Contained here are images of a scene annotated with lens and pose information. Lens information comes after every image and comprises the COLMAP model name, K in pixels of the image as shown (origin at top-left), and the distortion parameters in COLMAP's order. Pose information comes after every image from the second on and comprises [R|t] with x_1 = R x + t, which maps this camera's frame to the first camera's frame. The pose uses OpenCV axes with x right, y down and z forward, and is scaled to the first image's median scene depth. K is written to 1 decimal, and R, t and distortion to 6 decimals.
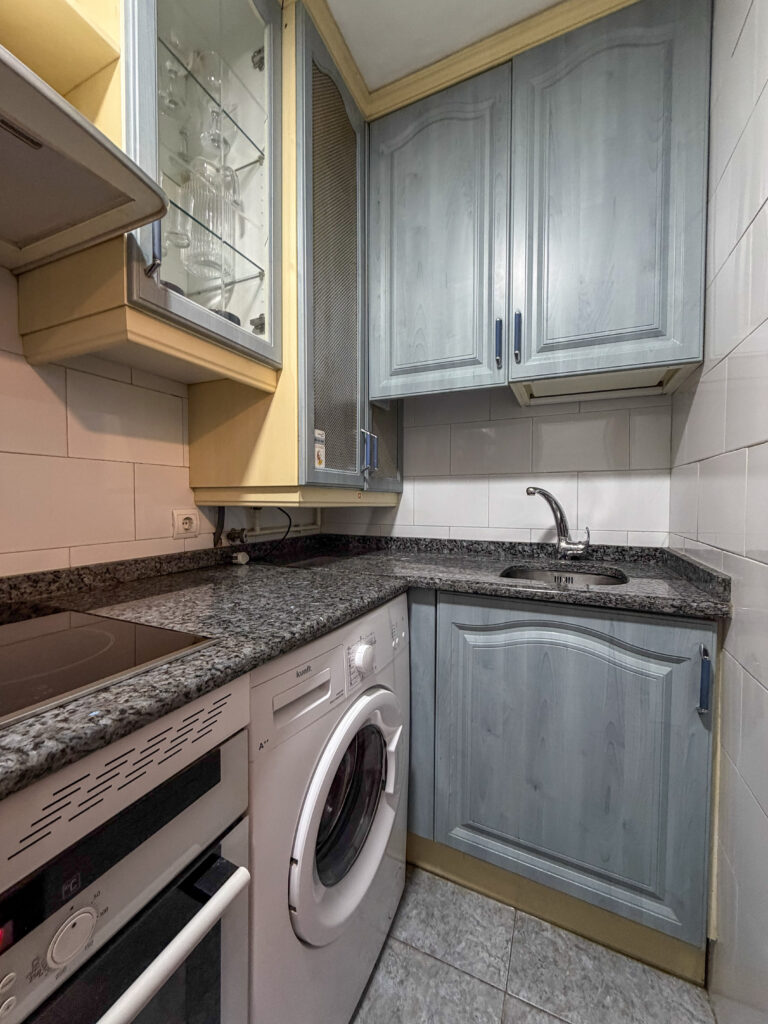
lens RADIAL K [[408.9, 0, 383.3], [0, 408.9, 510.1], [0, 0, 1]] dist [0.001302, -0.000397]
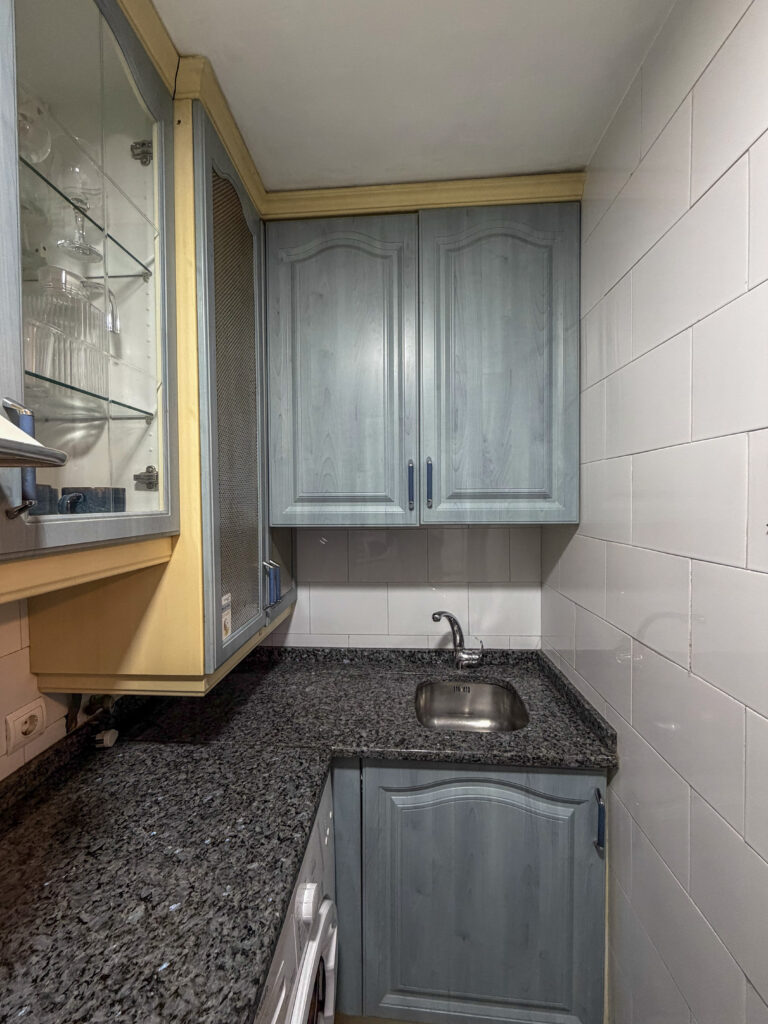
lens RADIAL K [[408.9, 0, 383.3], [0, 408.9, 510.1], [0, 0, 1]] dist [0.001302, -0.000397]
pose [[0.932878, -0.019045, 0.359688, -0.154575], [0.021238, 0.999772, -0.002145, -0.368215], [-0.359565, 0.009641, 0.933070, 0.087364]]
